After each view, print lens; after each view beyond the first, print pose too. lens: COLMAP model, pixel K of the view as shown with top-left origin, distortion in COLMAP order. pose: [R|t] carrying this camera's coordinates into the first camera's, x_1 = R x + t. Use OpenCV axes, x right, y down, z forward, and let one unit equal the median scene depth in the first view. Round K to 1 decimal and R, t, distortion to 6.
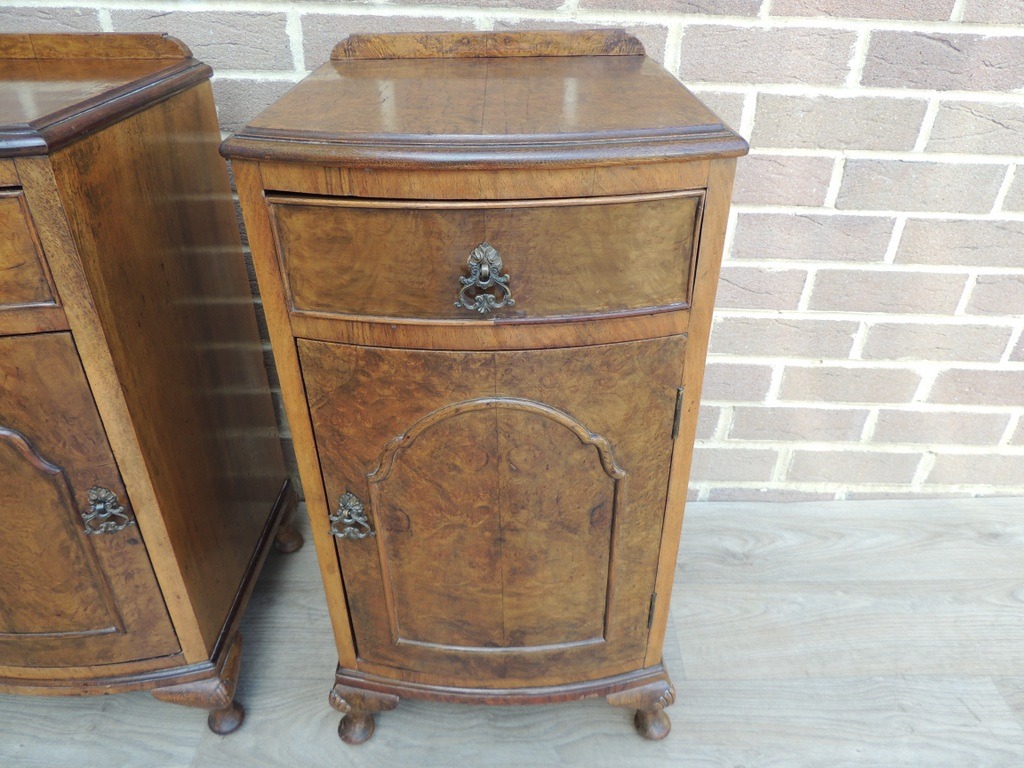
lens RADIAL K [[728.8, 0, 510.2], [0, 728.8, 382.1], [0, 0, 1]] dist [-0.006398, -0.006599]
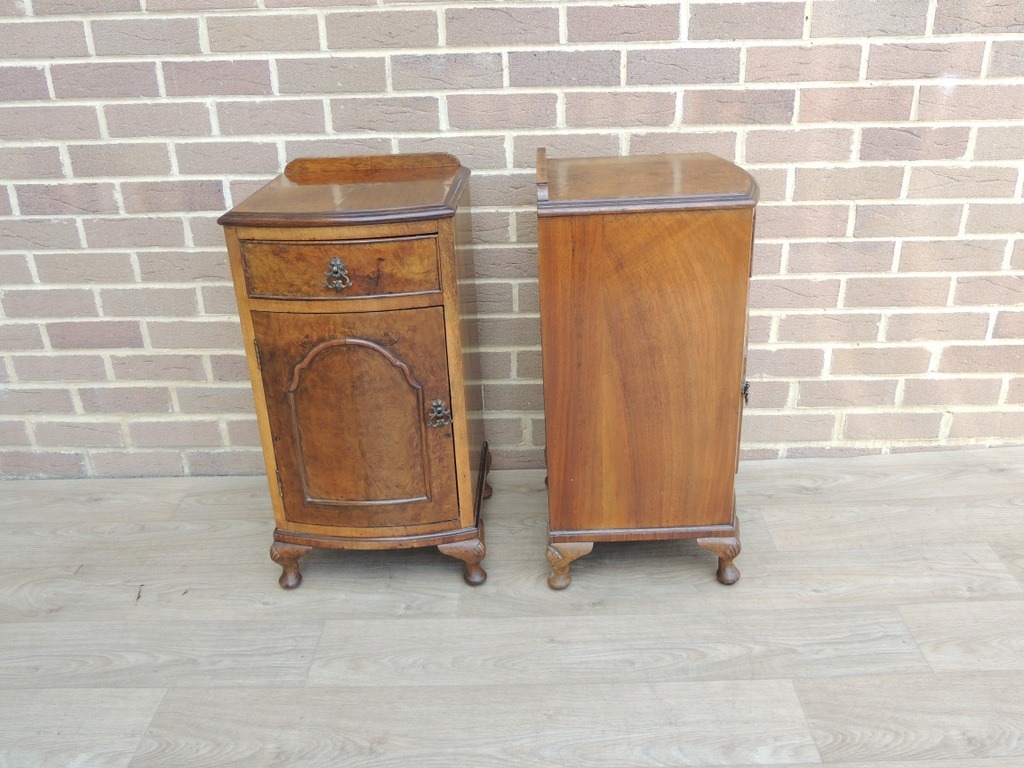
lens RADIAL K [[879.5, 0, 511.8], [0, 879.5, 382.1], [0, 0, 1]] dist [-0.015805, -0.001447]
pose [[0.998510, -0.039021, -0.038151, -0.230769], [0.033703, 0.990774, -0.131267, 0.307072], [0.042921, 0.129786, 0.990613, -0.892499]]
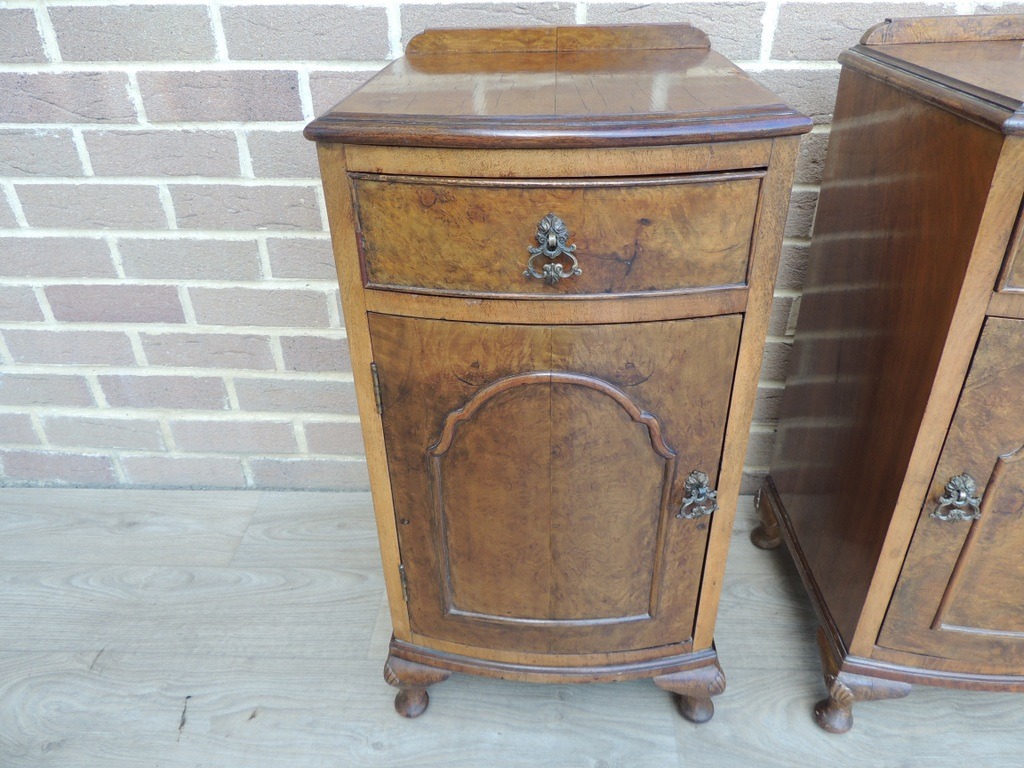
lens RADIAL K [[728.8, 0, 514.7], [0, 728.8, 382.7], [0, 0, 1]] dist [-0.012654, -0.003886]
pose [[0.998891, -0.009846, -0.046044, -0.597176], [0.009588, 0.999937, -0.005813, 0.019541], [0.046098, 0.005365, 0.998923, -0.013618]]
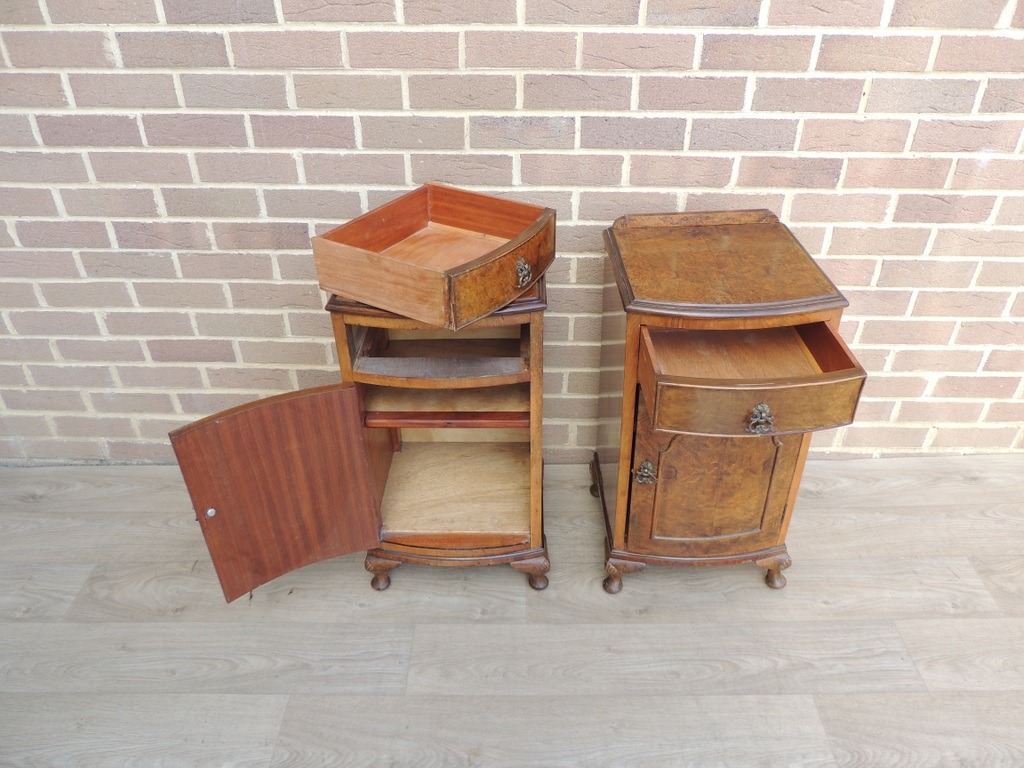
lens RADIAL K [[729.7, 0, 512.0], [0, 729.7, 384.0], [0, 0, 1]] dist [-0.007952, -0.003210]
pose [[0.999710, -0.017475, -0.016550, -0.423692], [0.018116, 0.999060, 0.039380, -0.103006], [0.015847, -0.039668, 0.999087, -0.803881]]
